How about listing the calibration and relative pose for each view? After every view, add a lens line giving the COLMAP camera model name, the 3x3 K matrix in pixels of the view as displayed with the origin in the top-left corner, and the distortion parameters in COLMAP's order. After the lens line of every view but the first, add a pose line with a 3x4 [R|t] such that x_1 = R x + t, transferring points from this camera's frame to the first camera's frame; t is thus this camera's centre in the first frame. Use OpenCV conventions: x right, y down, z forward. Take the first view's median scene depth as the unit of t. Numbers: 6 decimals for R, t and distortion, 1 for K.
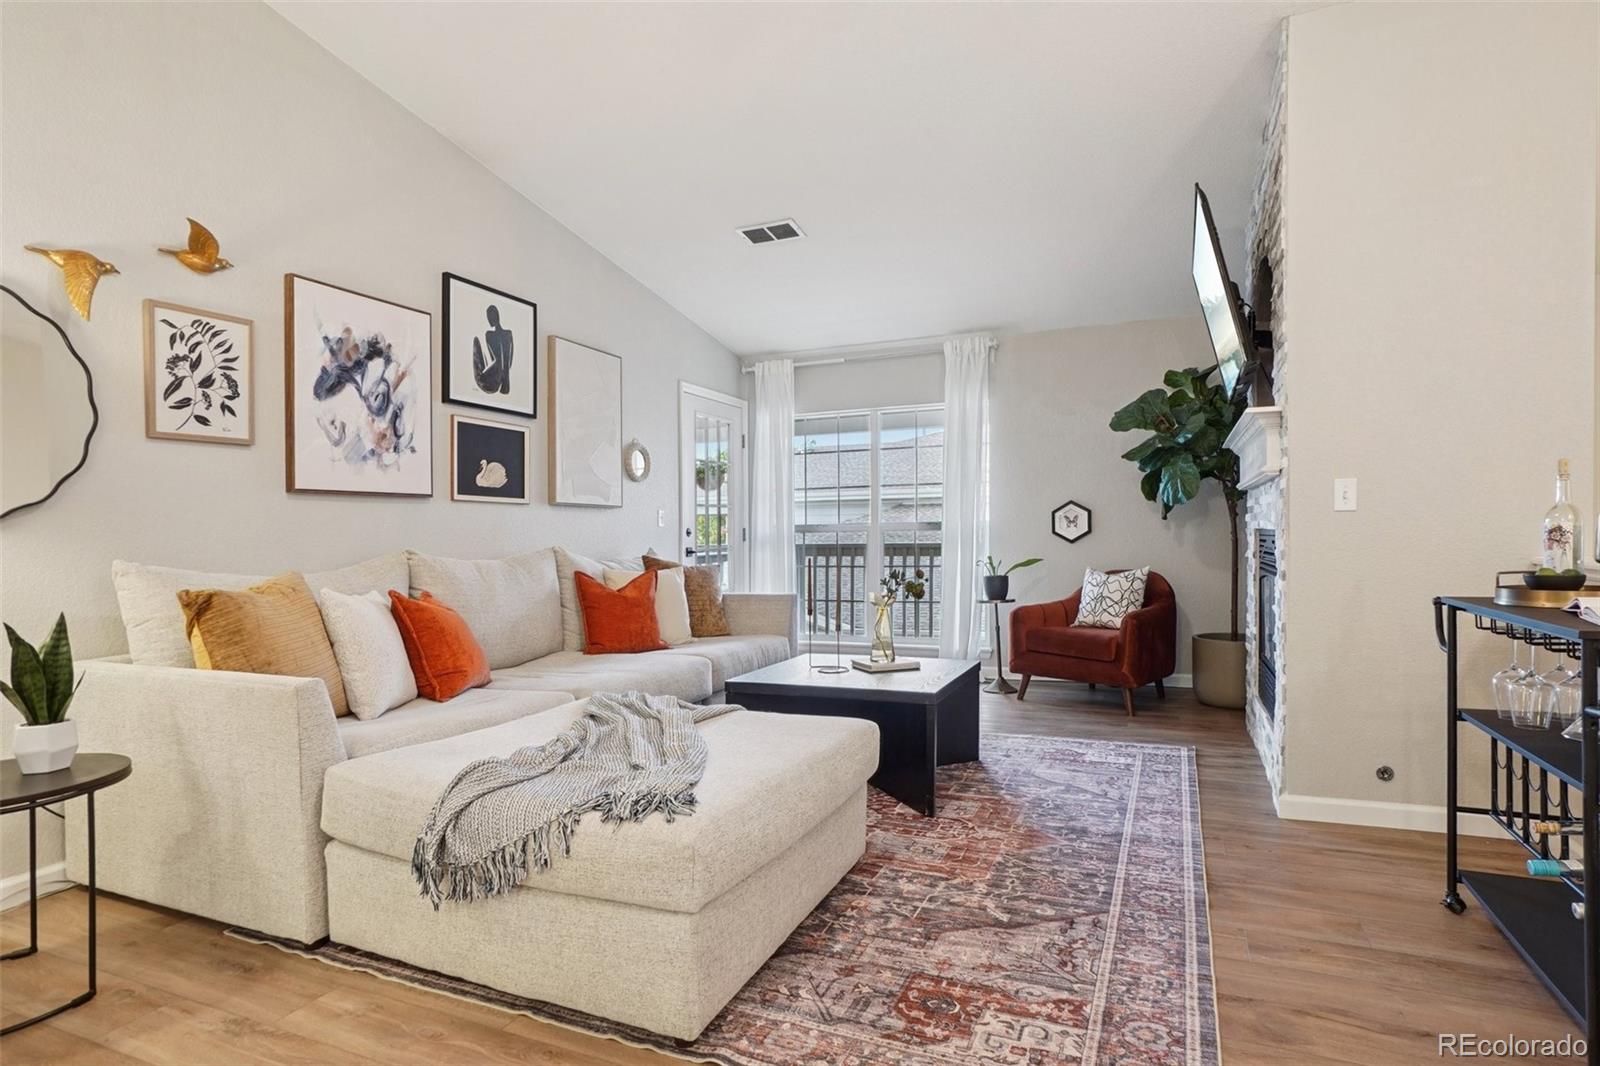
lens RADIAL K [[845.9, 0, 807.7], [0, 845.9, 554.1], [0, 0, 1]] dist [-0.040334, 0.018862]
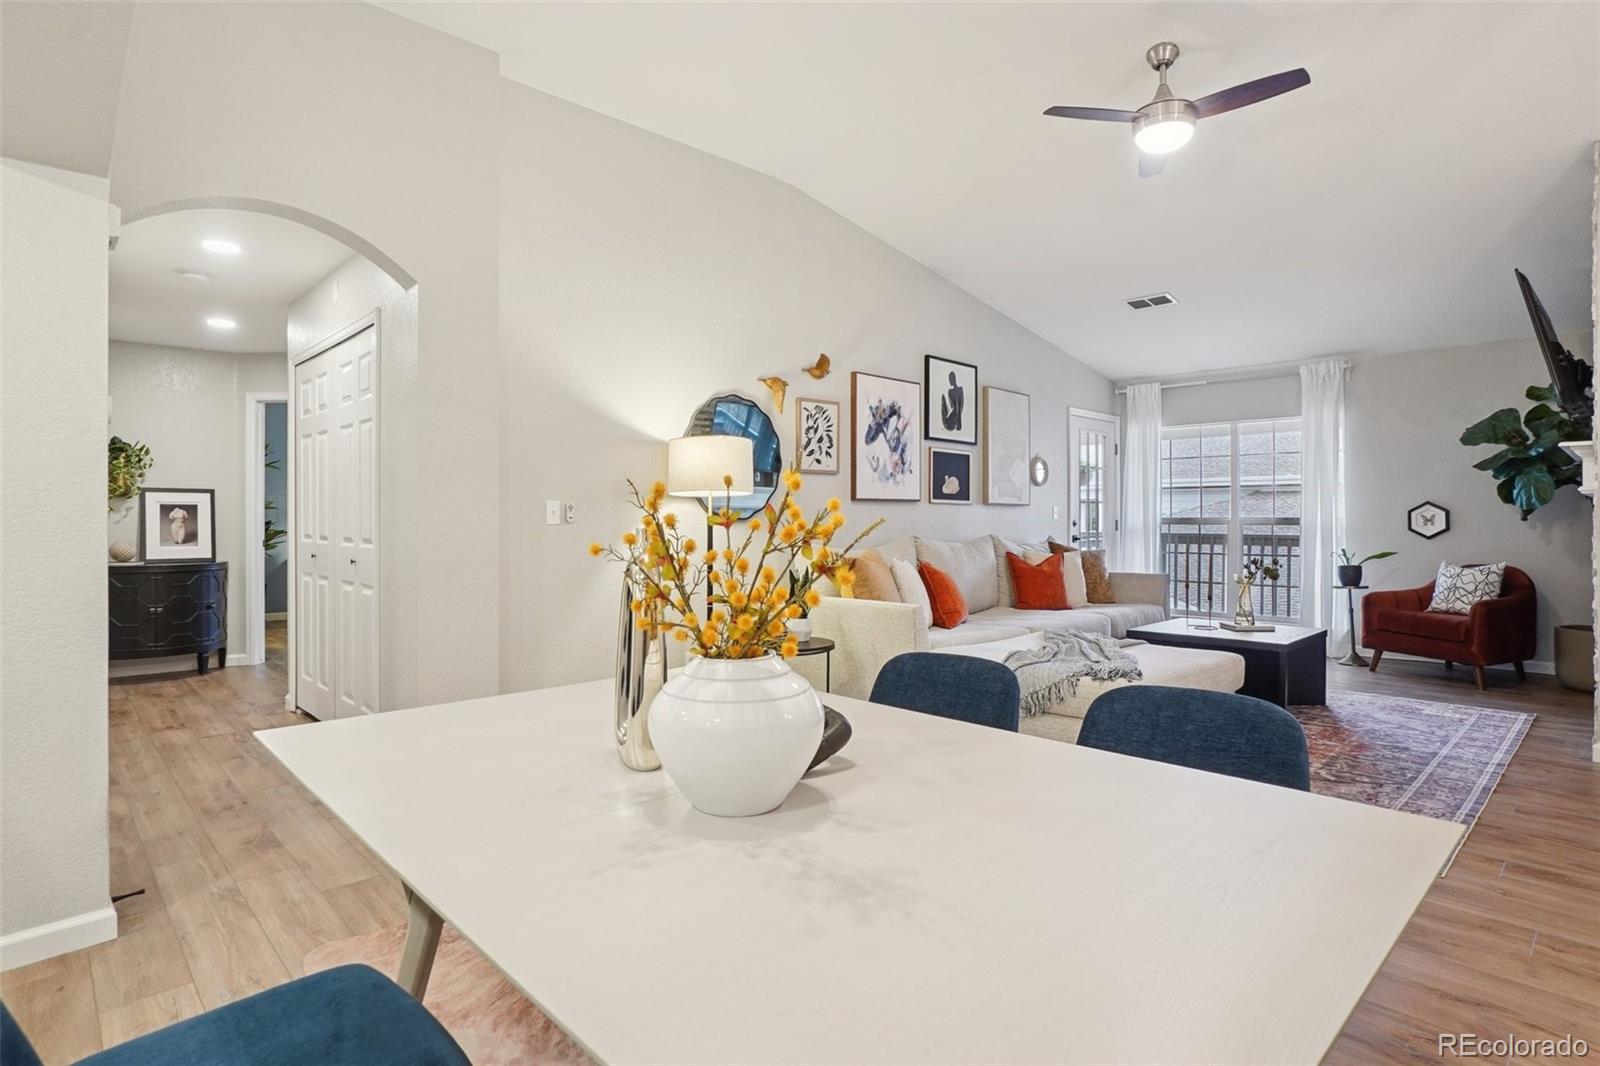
lens RADIAL K [[845.9, 0, 799.0], [0, 845.9, 490.8], [0, 0, 1]] dist [-0.040334, 0.018862]
pose [[0.923503, 0.002477, -0.383583, -0.063330], [-0.022654, 0.998586, -0.048092, -0.008836], [0.382922, 0.053103, 0.922253, -0.574299]]
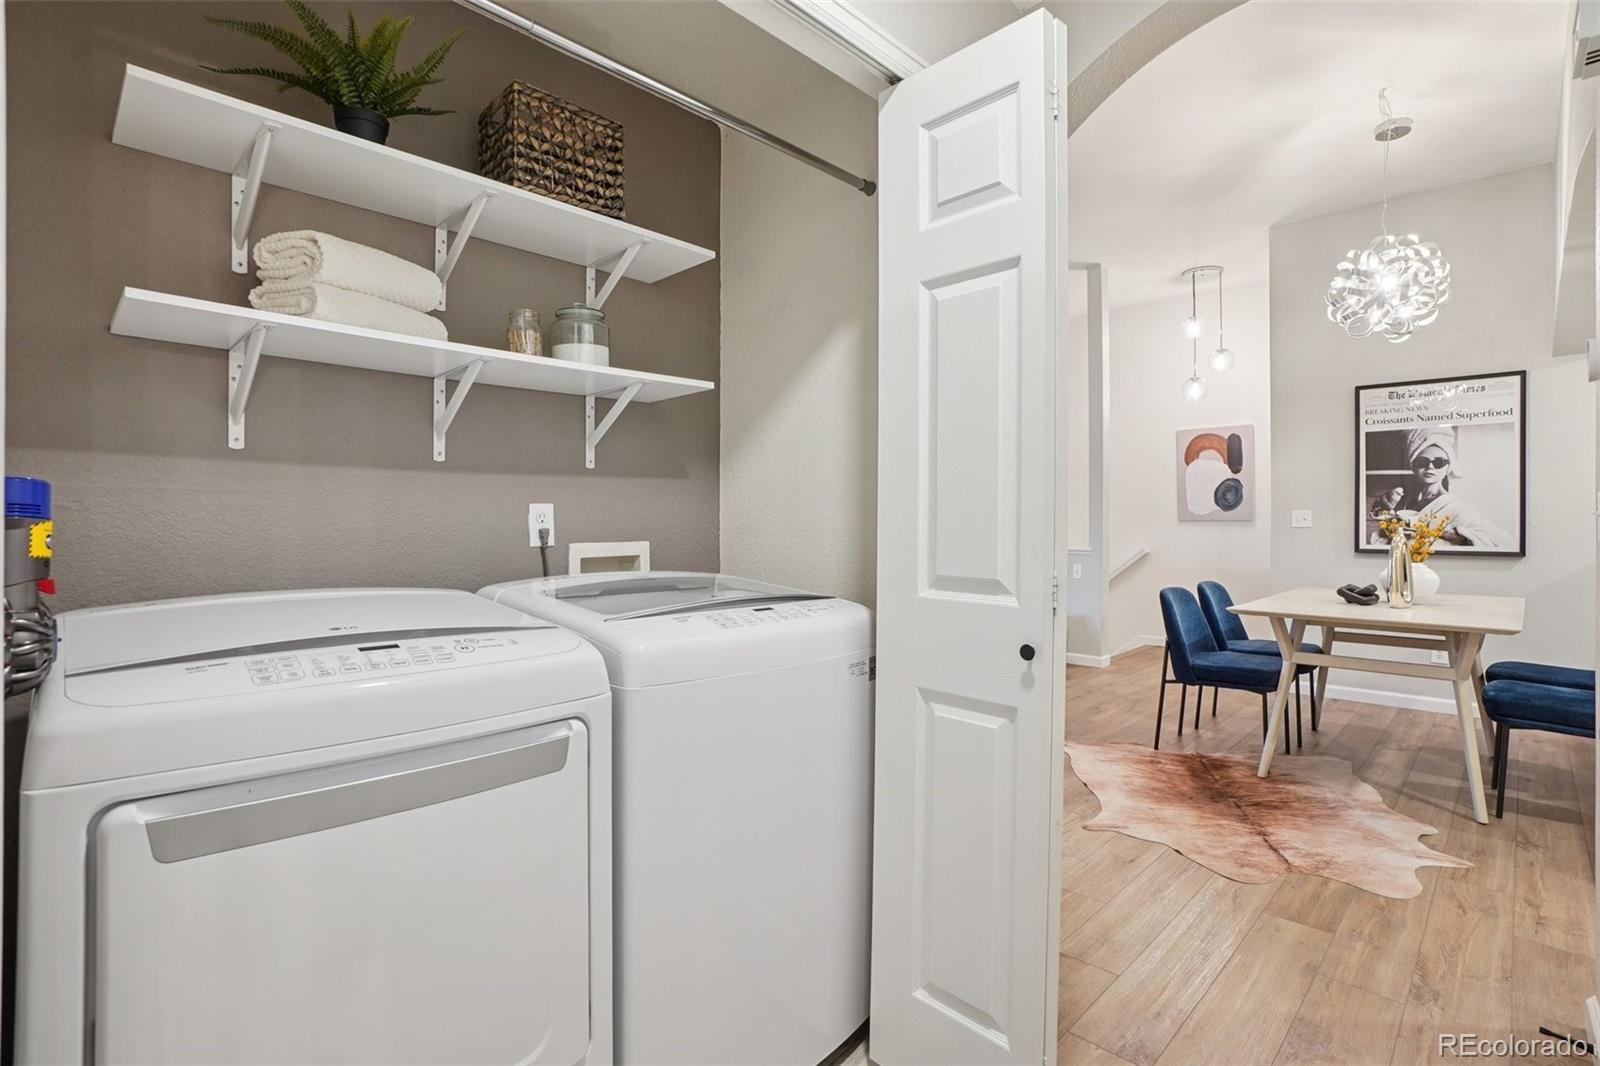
lens RADIAL K [[752.4, 0, 812.4], [0, 752.4, 507.2], [0, 0, 1]] dist [-0.033018, 0.013177]
pose [[0.339676, 0.033149, 0.939958, -1.447215], [0.012894, 0.999121, -0.039895, -0.007198], [-0.940454, 0.025671, 0.338949, 0.143803]]
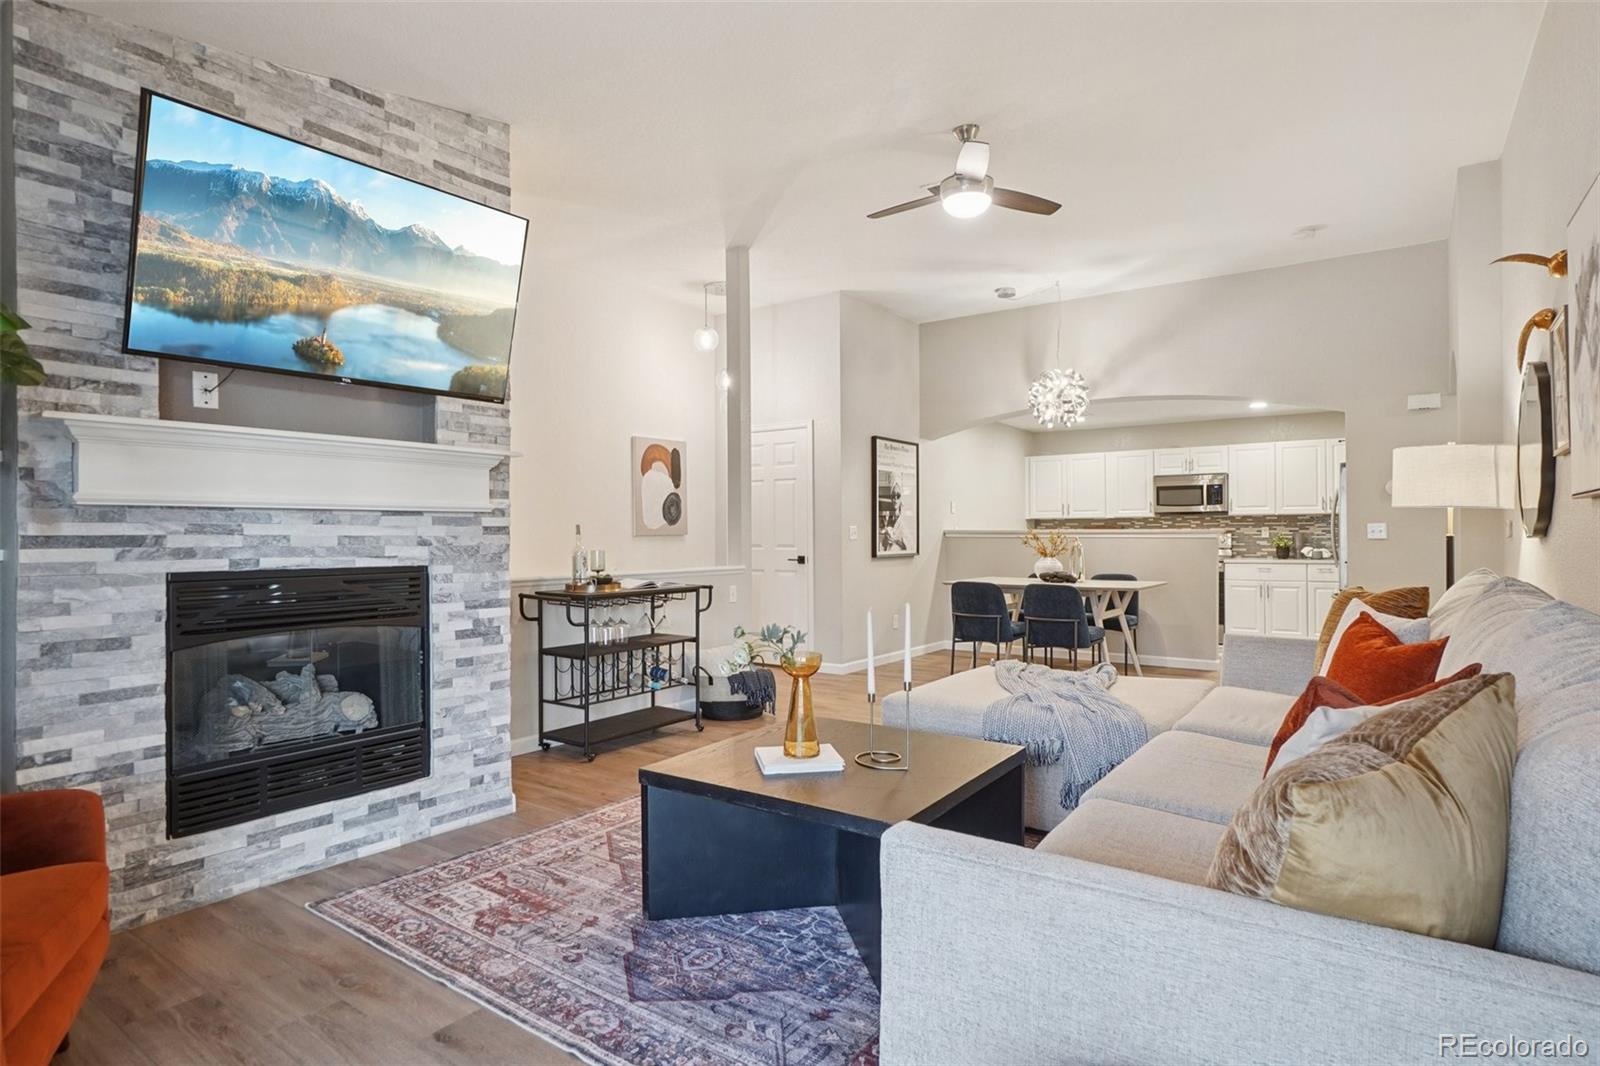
lens RADIAL K [[845.9, 0, 805.7], [0, 845.9, 515.0], [0, 0, 1]] dist [-0.040334, 0.018862]
pose [[-0.977890, 0.024635, 0.207662, -0.069679], [0.024573, 0.999694, -0.002878, -0.071335], [-0.207669, 0.002288, -0.978196, 1.796669]]
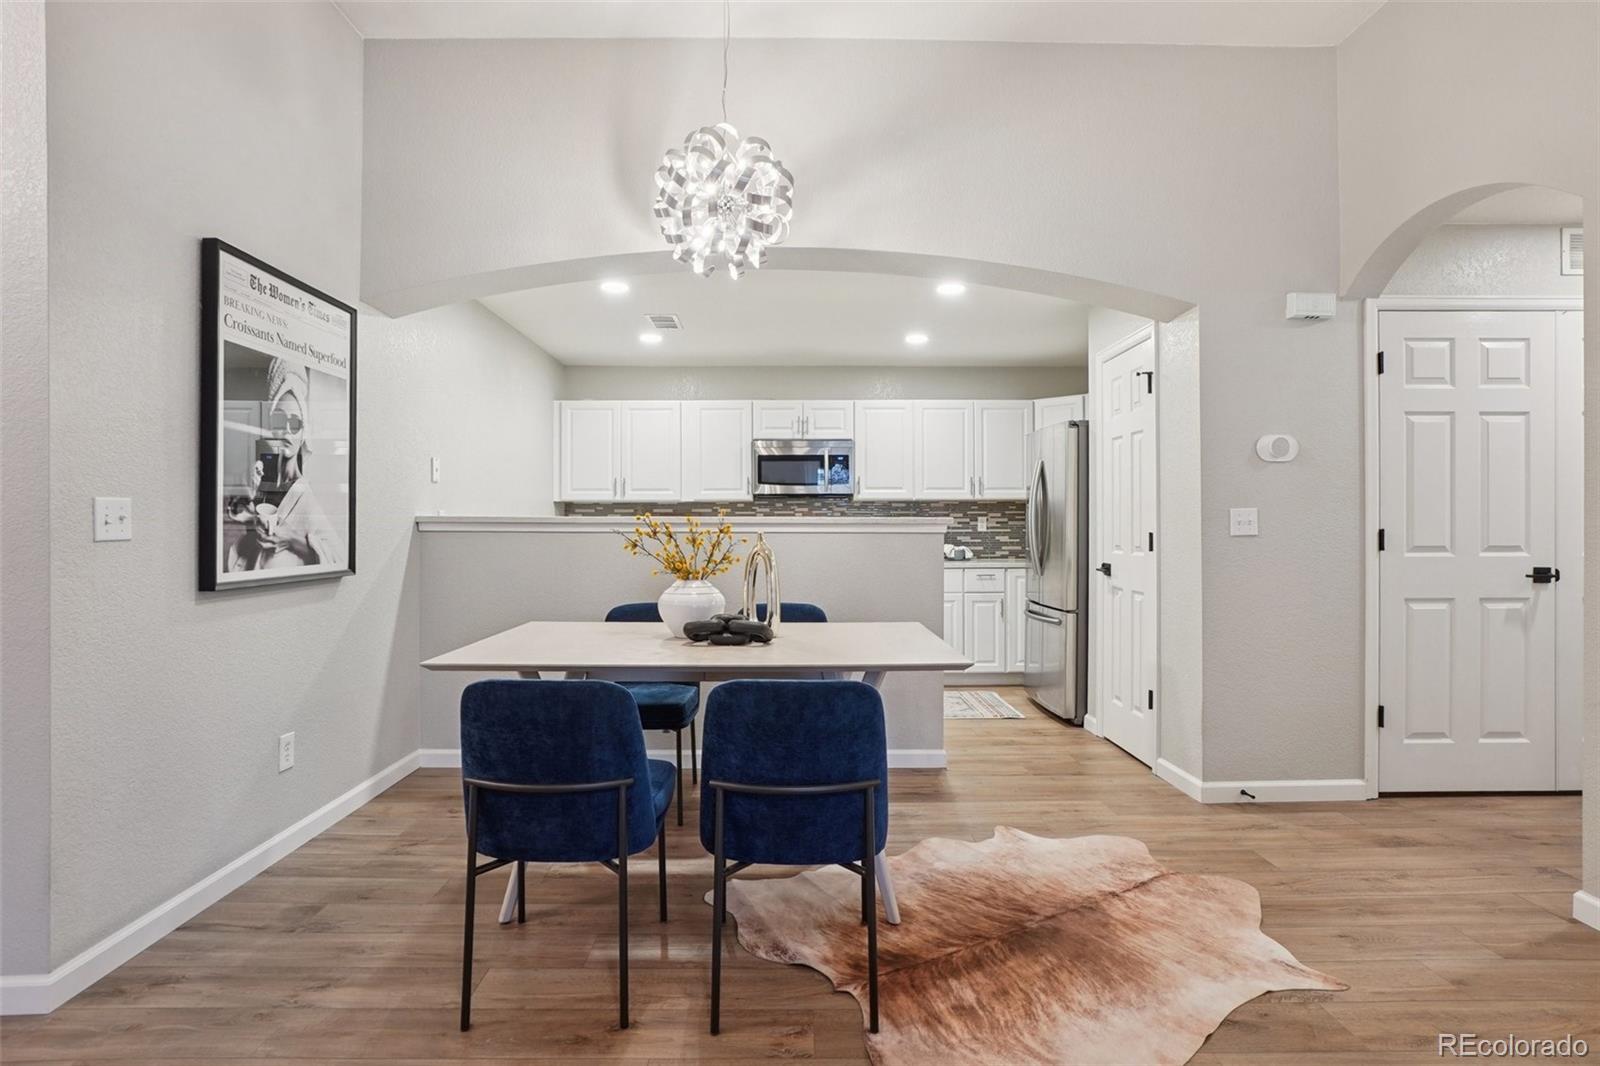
lens RADIAL K [[801.6, 0, 791.9], [0, 801.6, 529.7], [0, 0, 1]] dist [-0.037113, 0.000813]
pose [[-0.914816, 0.018539, -0.403446, 0.017220], [0.005833, 0.999448, 0.032698, -0.038353], [0.403829, 0.027559, -0.914419, 0.495632]]
